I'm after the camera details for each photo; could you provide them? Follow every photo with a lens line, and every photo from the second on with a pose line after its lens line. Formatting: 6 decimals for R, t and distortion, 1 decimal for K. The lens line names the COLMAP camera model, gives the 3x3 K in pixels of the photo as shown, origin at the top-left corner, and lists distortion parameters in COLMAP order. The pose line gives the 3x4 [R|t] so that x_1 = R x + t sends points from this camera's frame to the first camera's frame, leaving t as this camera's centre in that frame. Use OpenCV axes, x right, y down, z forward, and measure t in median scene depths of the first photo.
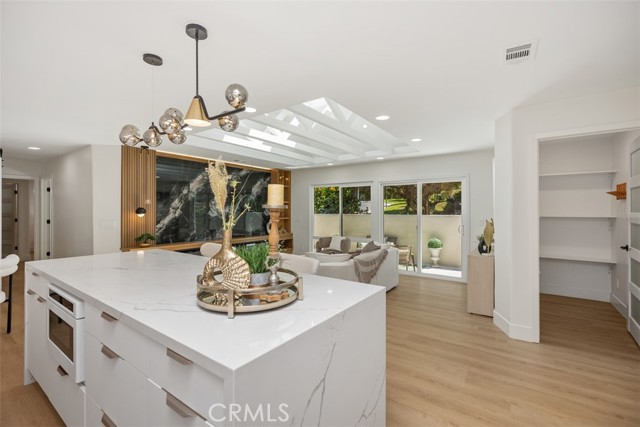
lens RADIAL K [[288.4, 0, 319.7], [0, 288.4, 211.5], [0, 0, 1]] dist [0.008976, -0.001138]
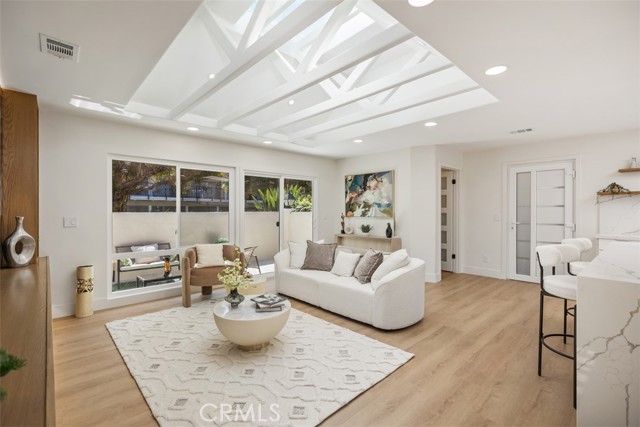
lens RADIAL K [[288.4, 0, 318.3], [0, 288.4, 213.3], [0, 0, 1]] dist [0.008976, -0.001138]
pose [[0.217221, -0.009984, 0.976071, -0.520662], [0.001496, 0.999950, 0.009895, 0.008942], [-0.976121, -0.000690, 0.217225, 0.625146]]
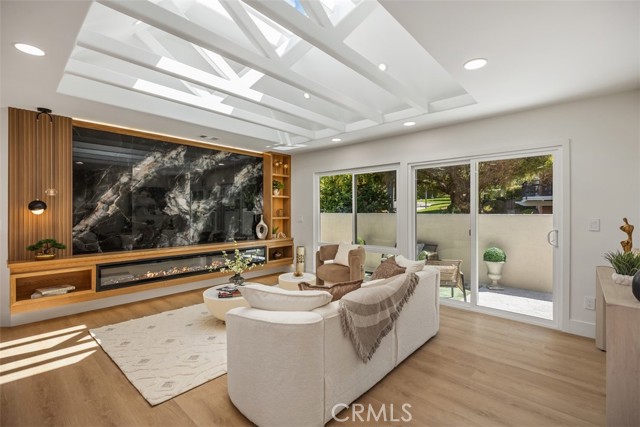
lens RADIAL K [[288.4, 0, 320.4], [0, 288.4, 212.1], [0, 0, 1]] dist [0.008976, -0.001138]
pose [[0.991980, 0.001163, -0.126392, 0.088082], [-0.001271, 0.999999, -0.000770, 0.009743], [0.126391, 0.000924, 0.991980, 0.316415]]
